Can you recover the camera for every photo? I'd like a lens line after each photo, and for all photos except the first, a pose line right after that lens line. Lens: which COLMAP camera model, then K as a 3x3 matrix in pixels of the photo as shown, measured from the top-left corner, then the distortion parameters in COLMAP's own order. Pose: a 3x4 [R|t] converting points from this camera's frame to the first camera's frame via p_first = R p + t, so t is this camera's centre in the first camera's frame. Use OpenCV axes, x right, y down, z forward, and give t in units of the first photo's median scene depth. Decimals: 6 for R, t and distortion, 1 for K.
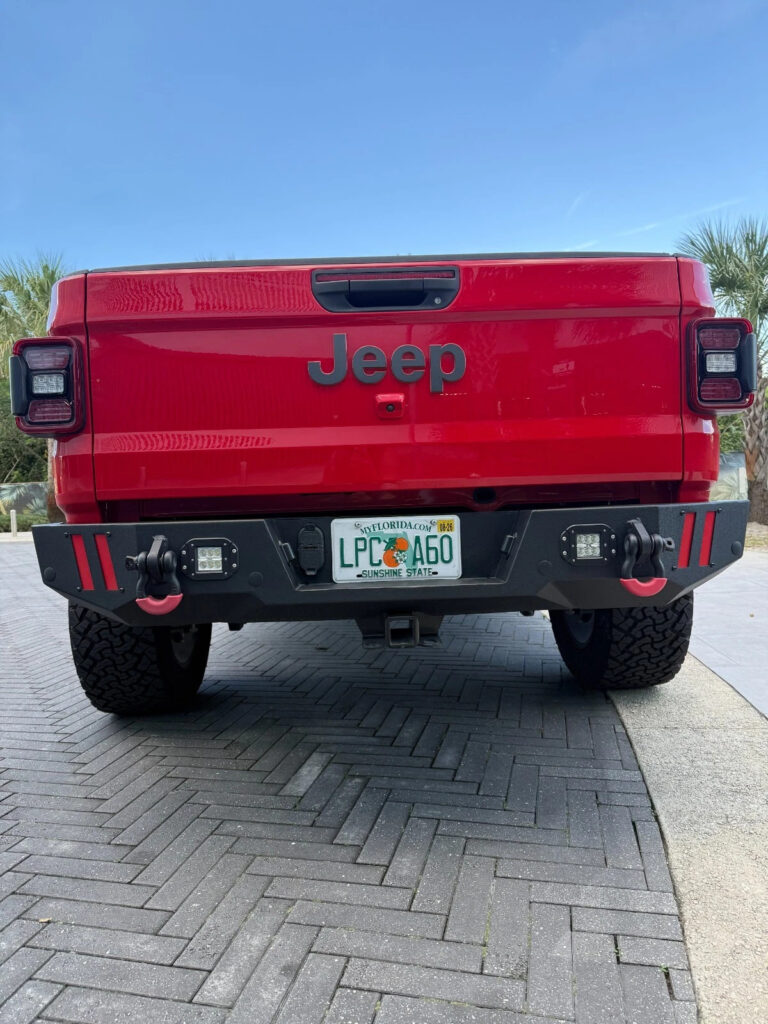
lens RADIAL K [[723.0, 0, 385.8], [0, 723.0, 518.3], [0, 0, 1]] dist [0.103764, -0.167619]
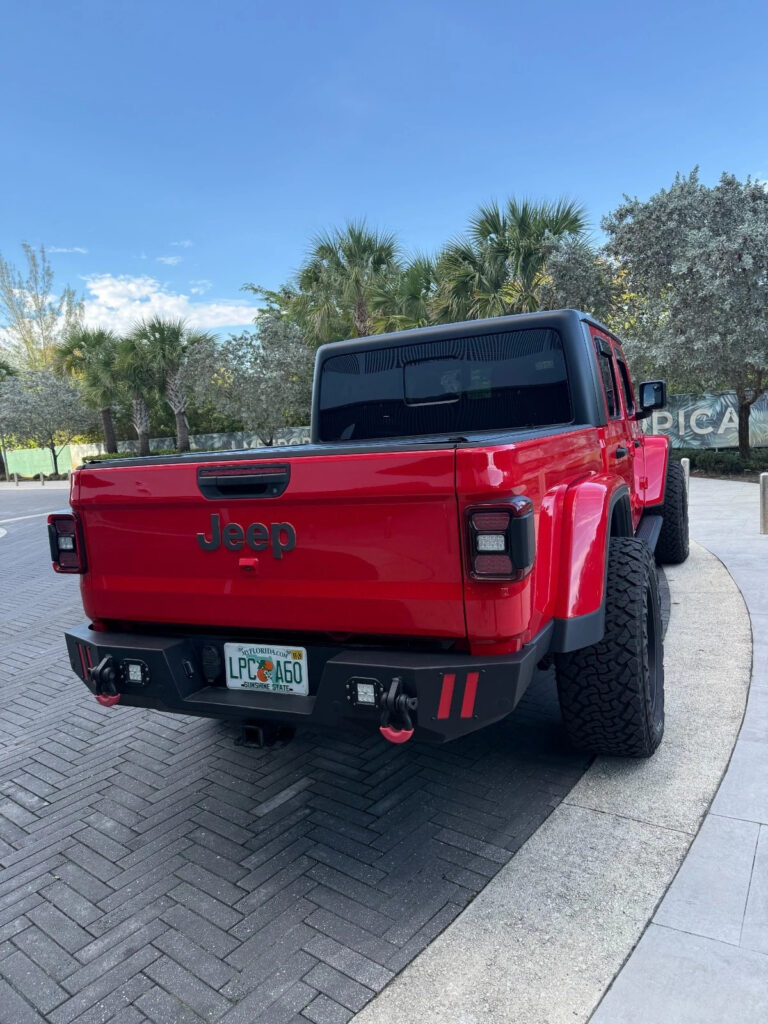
lens RADIAL K [[728.2, 0, 384.0], [0, 728.2, 512.0], [0, 0, 1]] dist [0.068294, -0.094546]
pose [[0.895661, 0.021743, -0.444206, 0.804286], [0.027953, 0.994077, 0.105021, -0.380612], [0.443858, -0.106480, 0.889748, -0.074707]]
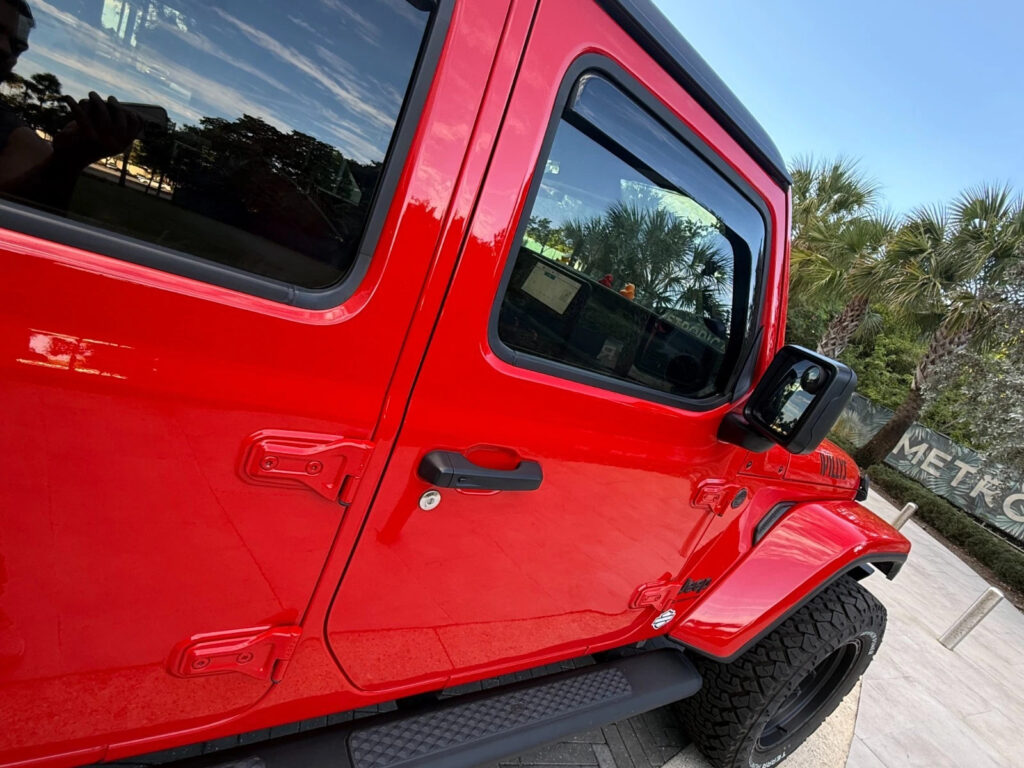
lens RADIAL K [[522.2, 0, 507.3], [0, 522.2, 384.4], [0, 0, 1]] dist [0.001505, -0.000268]
pose [[0.431266, 0.479337, -0.764359, 0.781032], [-0.461740, 0.845100, 0.269448, -0.525095], [0.775117, 0.236731, 0.585792, 2.396160]]
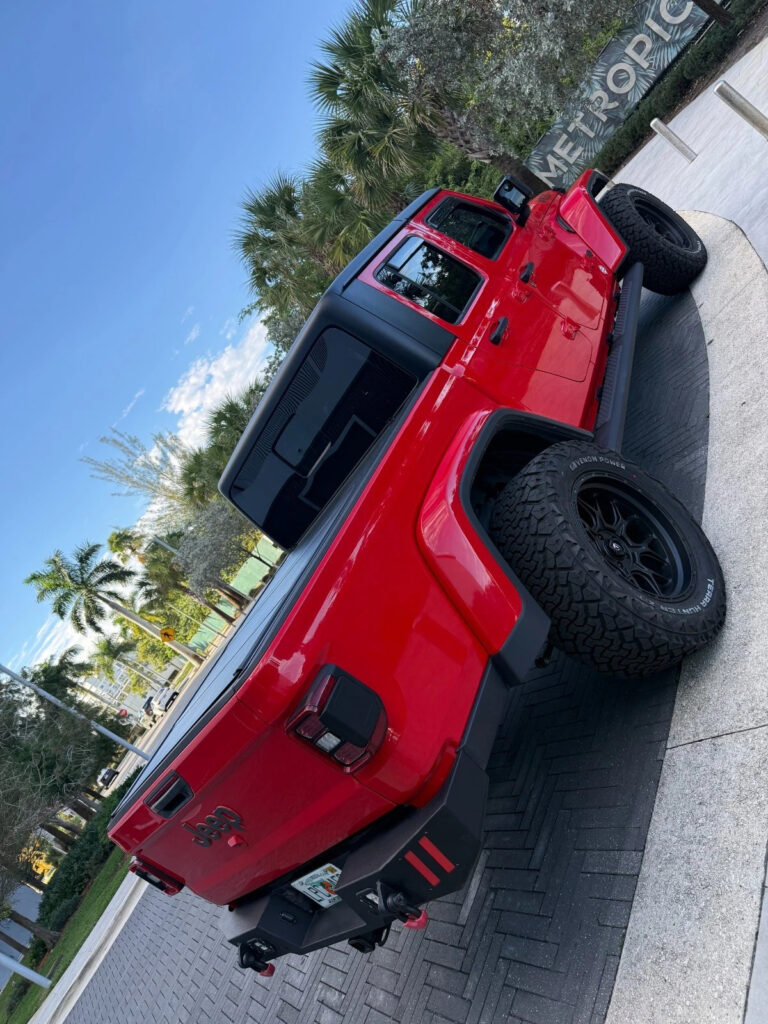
lens RADIAL K [[724.0, 0, 388.0], [0, 724.0, 532.0], [0, 0, 1]] dist [0.053344, -0.062759]
pose [[0.514904, -0.499689, -0.696552, 1.389945], [0.778989, 0.611918, 0.136868, -0.475174], [0.357841, -0.613080, 0.704331, 0.469758]]
